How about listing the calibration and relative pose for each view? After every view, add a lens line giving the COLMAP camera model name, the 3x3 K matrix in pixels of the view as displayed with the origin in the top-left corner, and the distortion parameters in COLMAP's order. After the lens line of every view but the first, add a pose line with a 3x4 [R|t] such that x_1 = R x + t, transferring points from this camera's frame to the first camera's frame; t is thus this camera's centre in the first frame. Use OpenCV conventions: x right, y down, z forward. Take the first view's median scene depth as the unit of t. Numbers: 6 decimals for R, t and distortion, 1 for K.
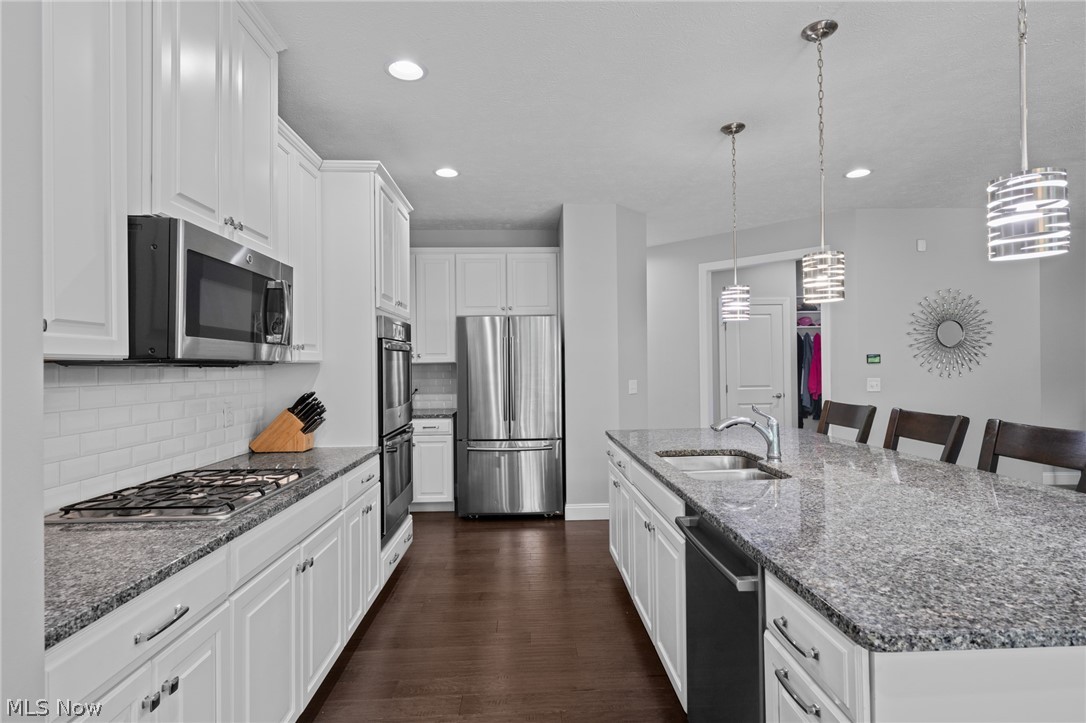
lens RADIAL K [[547.6, 0, 544.9], [0, 547.6, 359.1], [0, 0, 1]] dist [-0.002546, -0.000202]
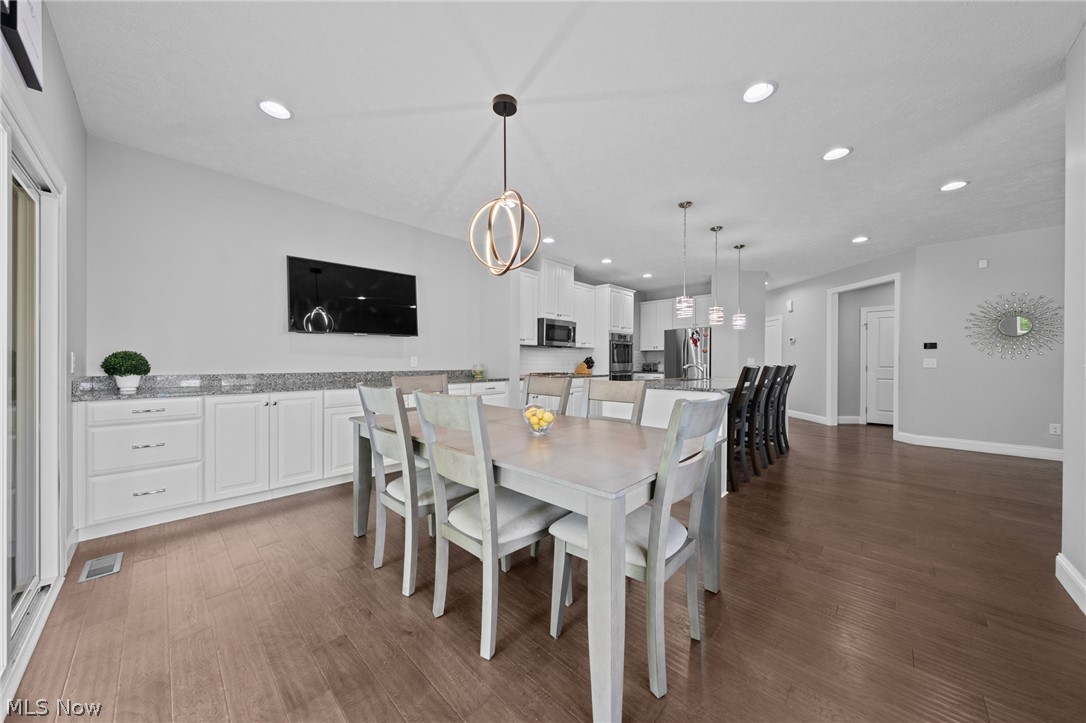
lens RADIAL K [[367.0, 0, 544.1], [0, 367.0, 360.9], [0, 0, 1]] dist [0.000425, -0.000048]
pose [[0.701230, 0.016765, -0.712738, 0.976964], [-0.004080, 0.999801, 0.019503, 0.042809], [0.712923, -0.010768, 0.701159, -0.772076]]
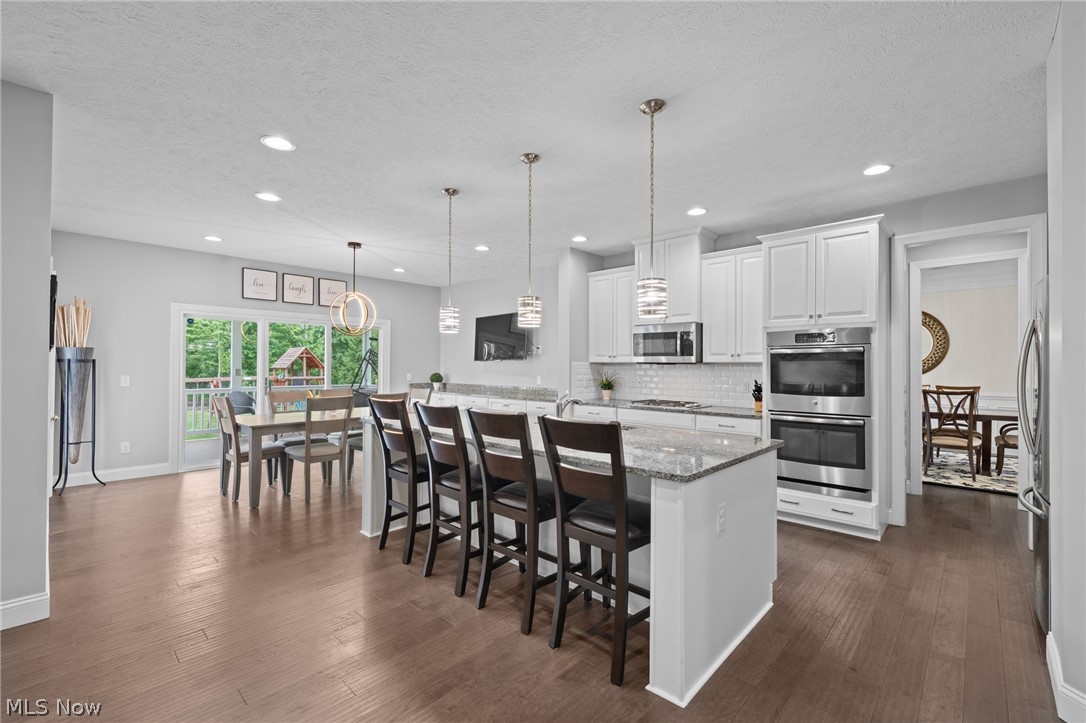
lens RADIAL K [[469.9, 0, 545.8], [0, 469.9, 361.9], [0, 0, 1]] dist [0.000977, 0.000031]
pose [[-0.714563, 0.000770, -0.699571, 1.152776], [0.009663, 0.999915, -0.008769, 0.010783], [0.699505, -0.013026, -0.714509, 1.608887]]
